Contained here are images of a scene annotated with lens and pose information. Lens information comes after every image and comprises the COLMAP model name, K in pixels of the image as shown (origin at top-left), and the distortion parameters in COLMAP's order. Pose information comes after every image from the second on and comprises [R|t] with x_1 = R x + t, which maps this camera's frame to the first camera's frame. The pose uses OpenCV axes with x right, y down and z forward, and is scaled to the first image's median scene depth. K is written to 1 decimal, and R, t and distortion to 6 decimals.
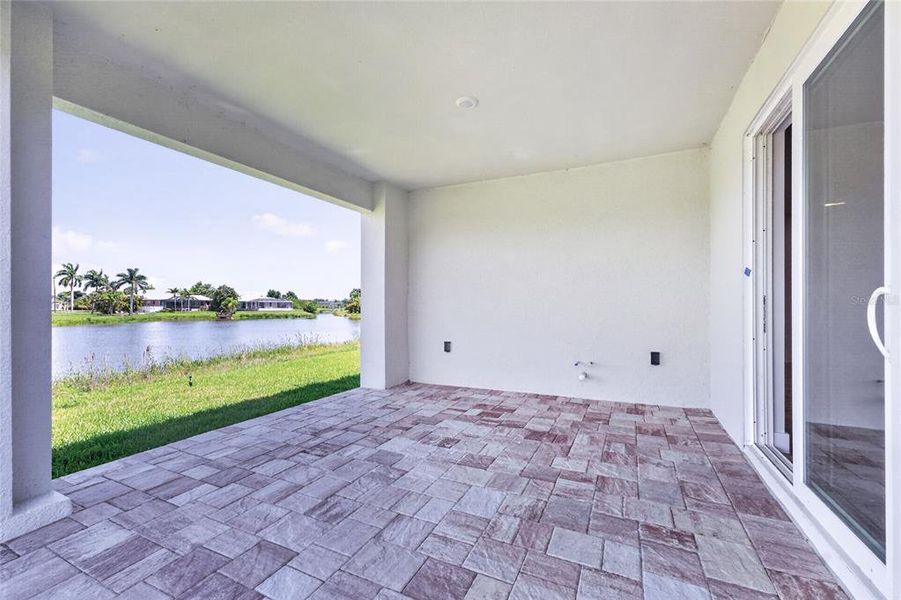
lens RADIAL K [[372.4, 0, 450.9], [0, 372.4, 308.6], [0, 0, 1]] dist [-0.022338, 0.000358]
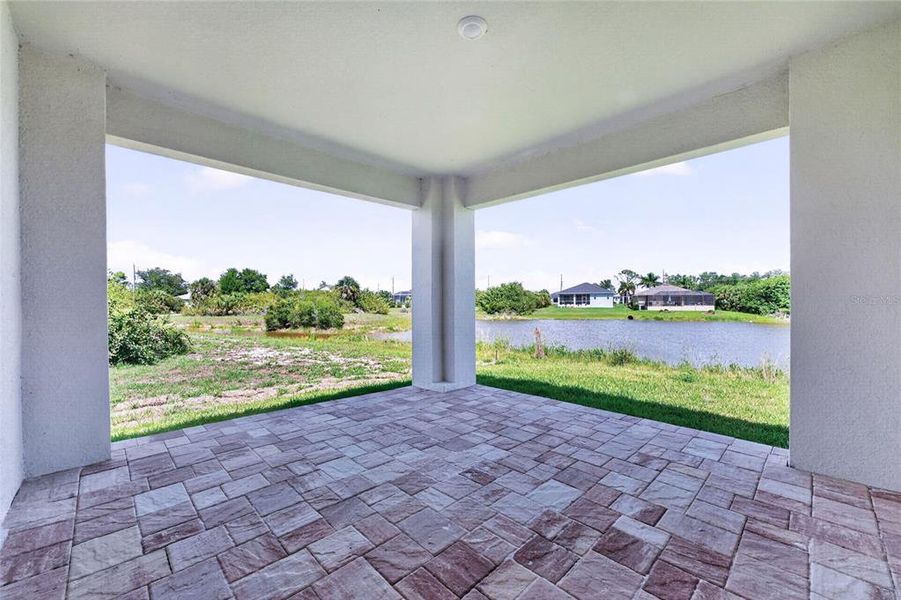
lens RADIAL K [[372.4, 0, 453.2], [0, 372.4, 299.8], [0, 0, 1]] dist [-0.022338, 0.000358]
pose [[-0.356581, -0.009359, -0.934218, 0.761711], [-0.003217, 0.999956, -0.008790, -0.004888], [0.934259, -0.000129, -0.356595, 1.257711]]
